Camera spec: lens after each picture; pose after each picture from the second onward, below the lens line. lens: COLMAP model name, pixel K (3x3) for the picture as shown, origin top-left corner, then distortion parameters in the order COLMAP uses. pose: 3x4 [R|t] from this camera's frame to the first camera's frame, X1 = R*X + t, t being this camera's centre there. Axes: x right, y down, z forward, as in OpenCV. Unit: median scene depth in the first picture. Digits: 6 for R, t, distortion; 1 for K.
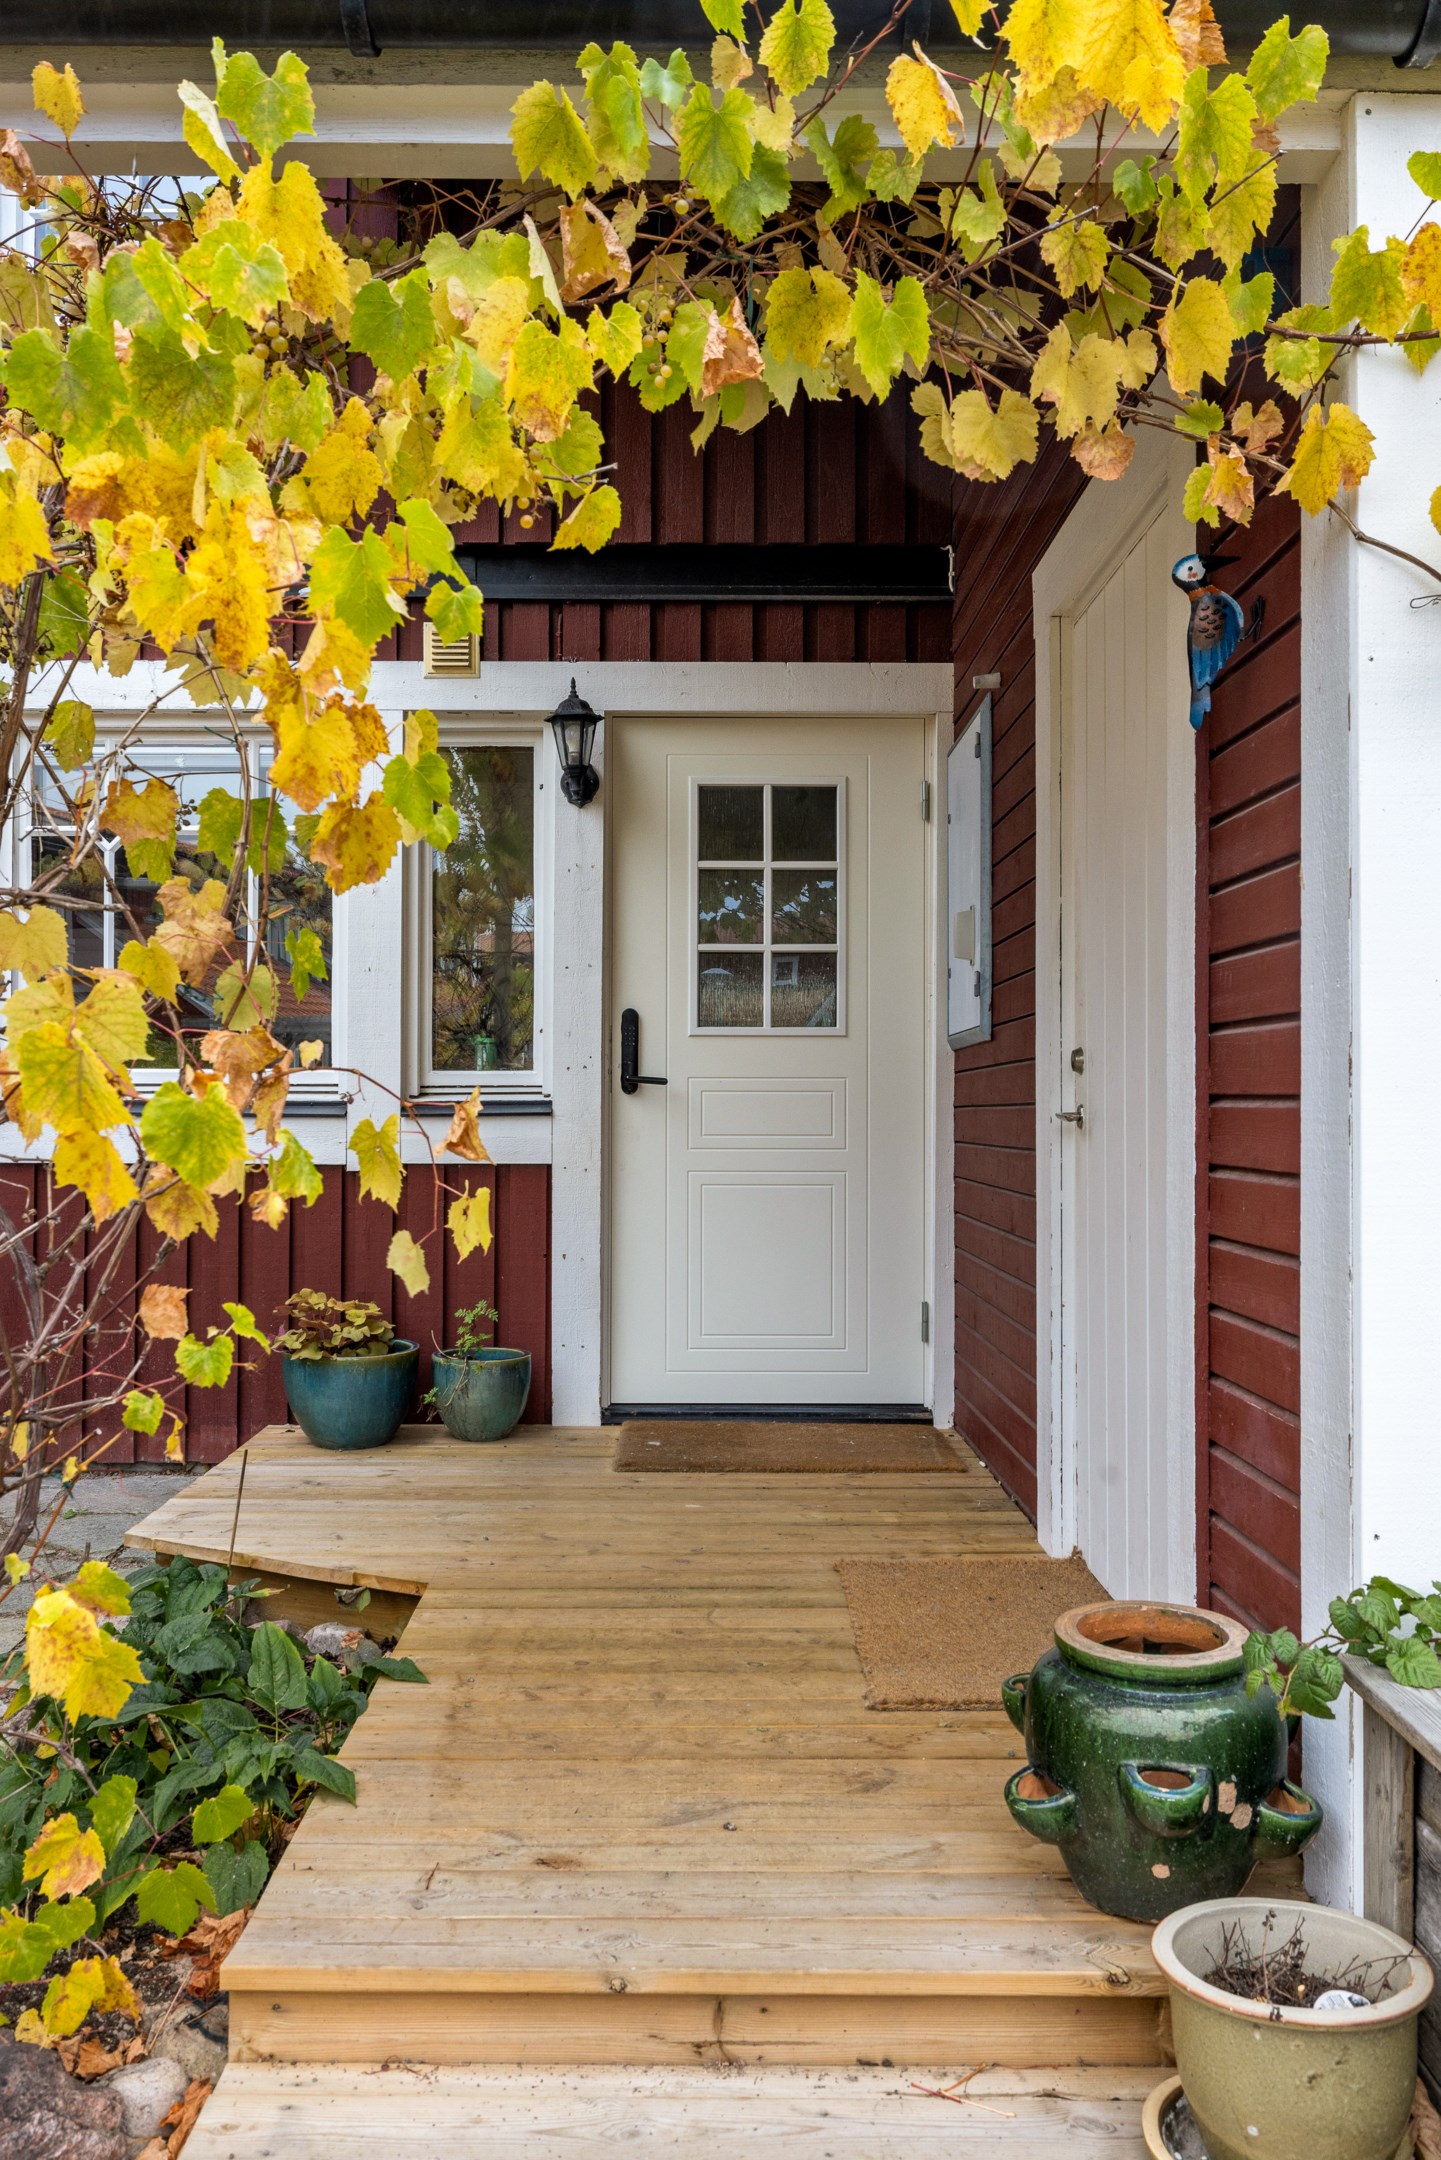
lens RADIAL K [[1664.0, 0, 720.5], [0, 1664.0, 1080.0], [0, 0, 1]] dist [-0.002639, 0.000056]
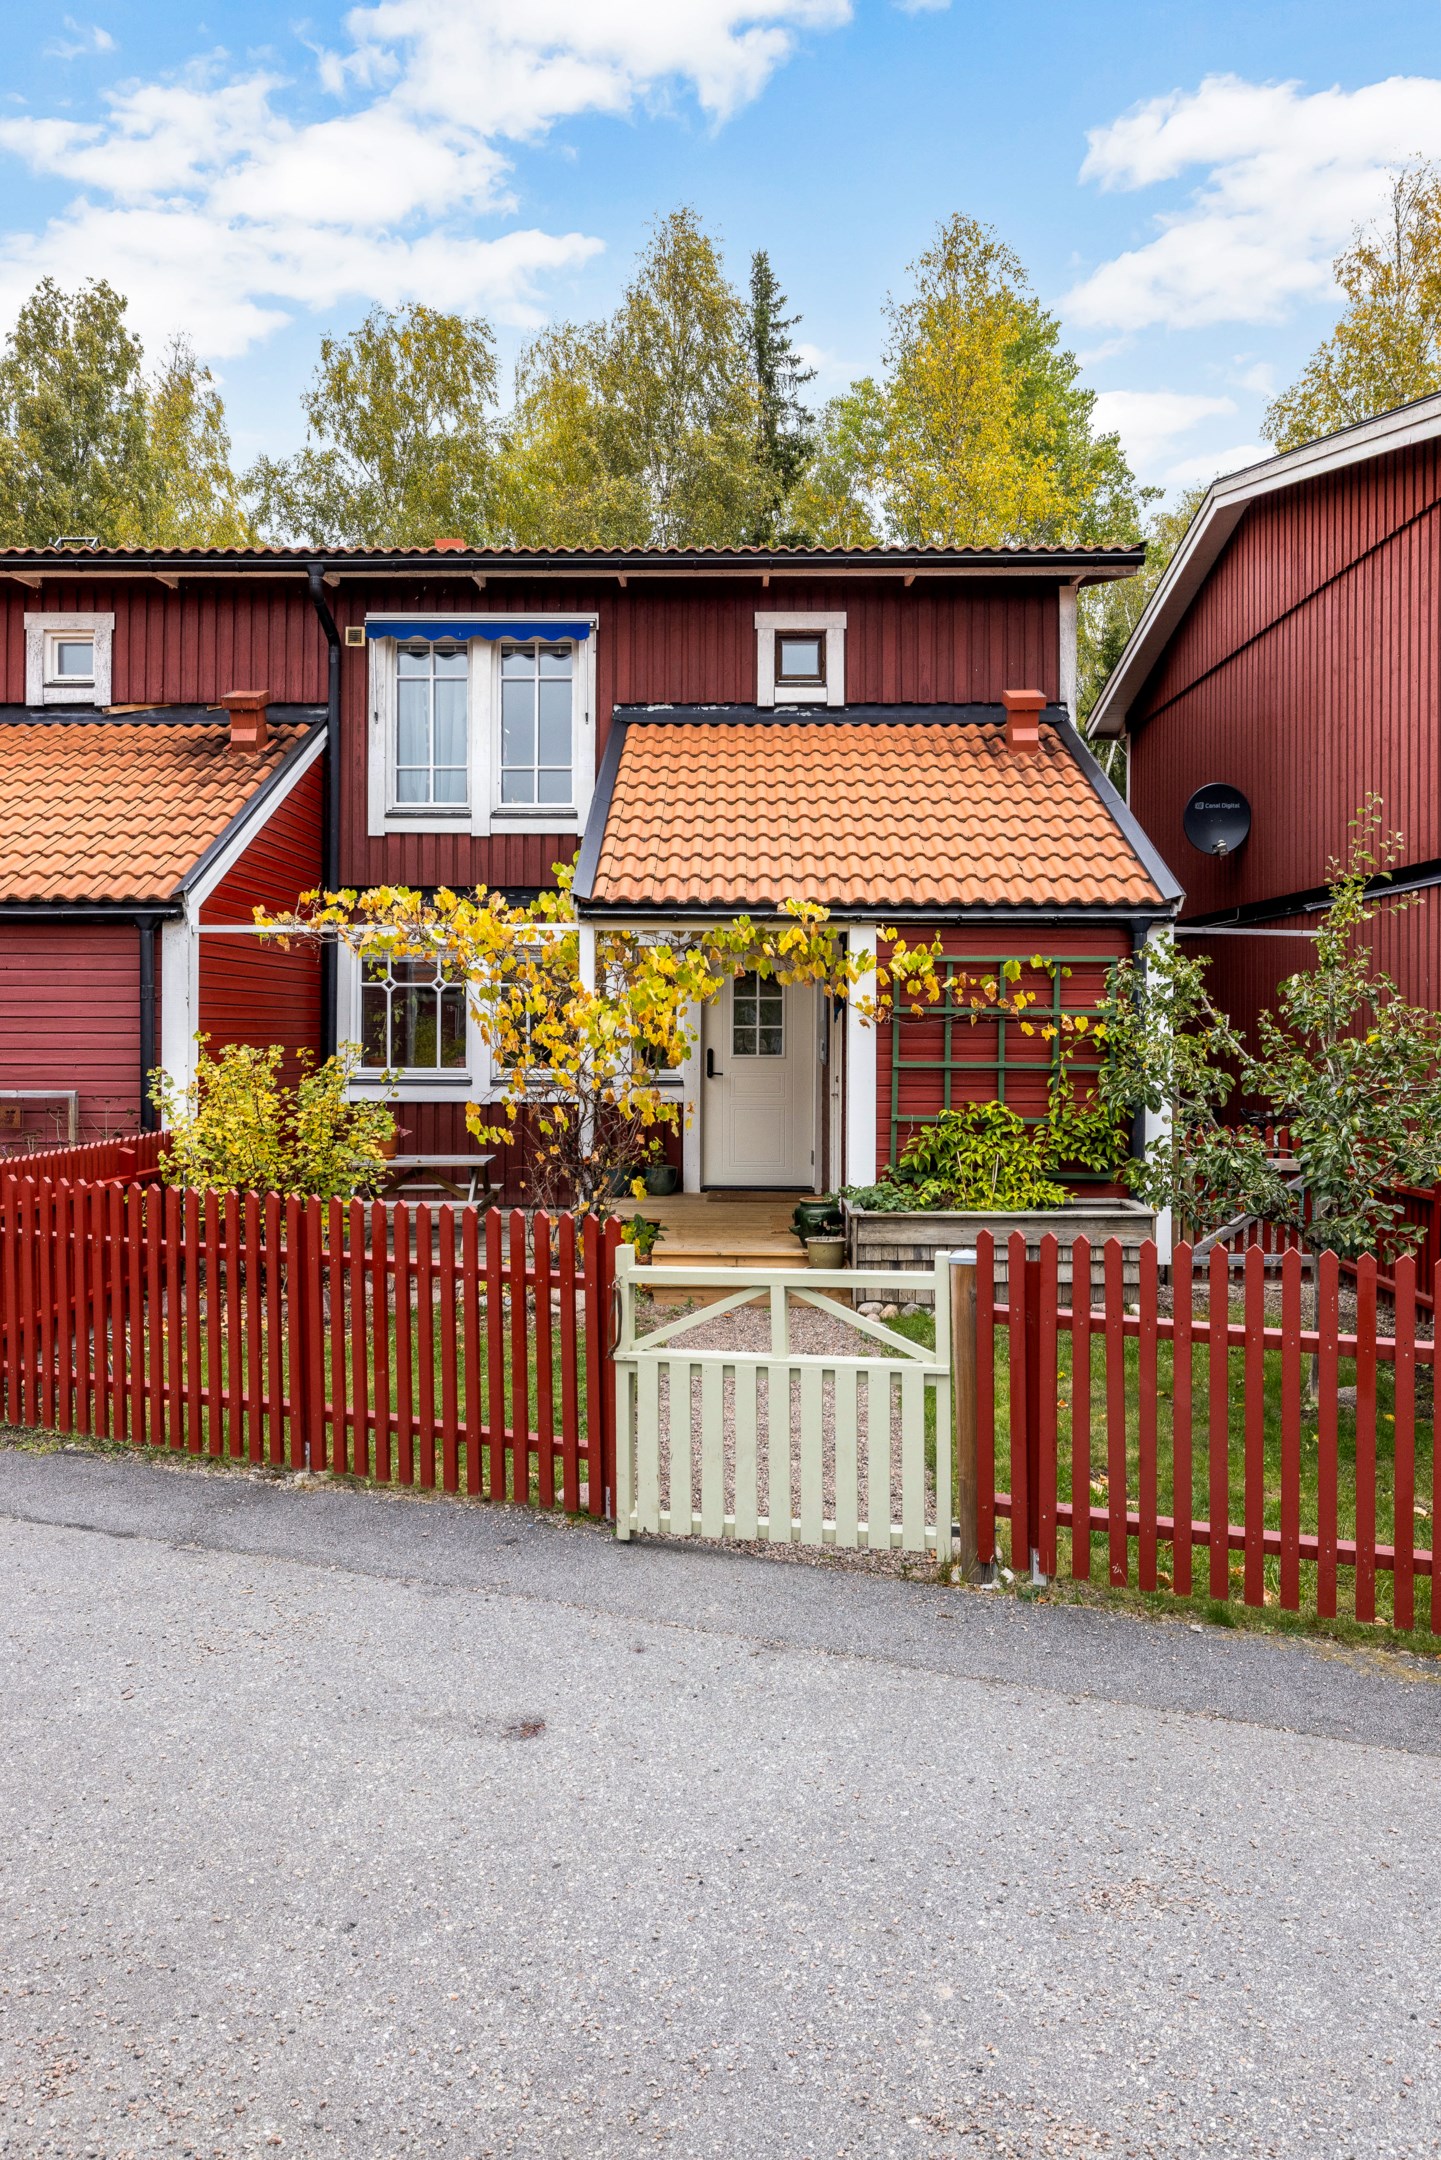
lens RADIAL K [[1443.0, 0, 710.9], [0, 1443.0, 1033.8], [0, 0, 1]] dist [-0.006315, 0.002037]
pose [[0.999557, 0.000225, -0.029763, 0.021970], [0.000439, 0.999751, 0.022319, -0.125681], [0.029761, -0.022322, 0.999308, -1.517421]]
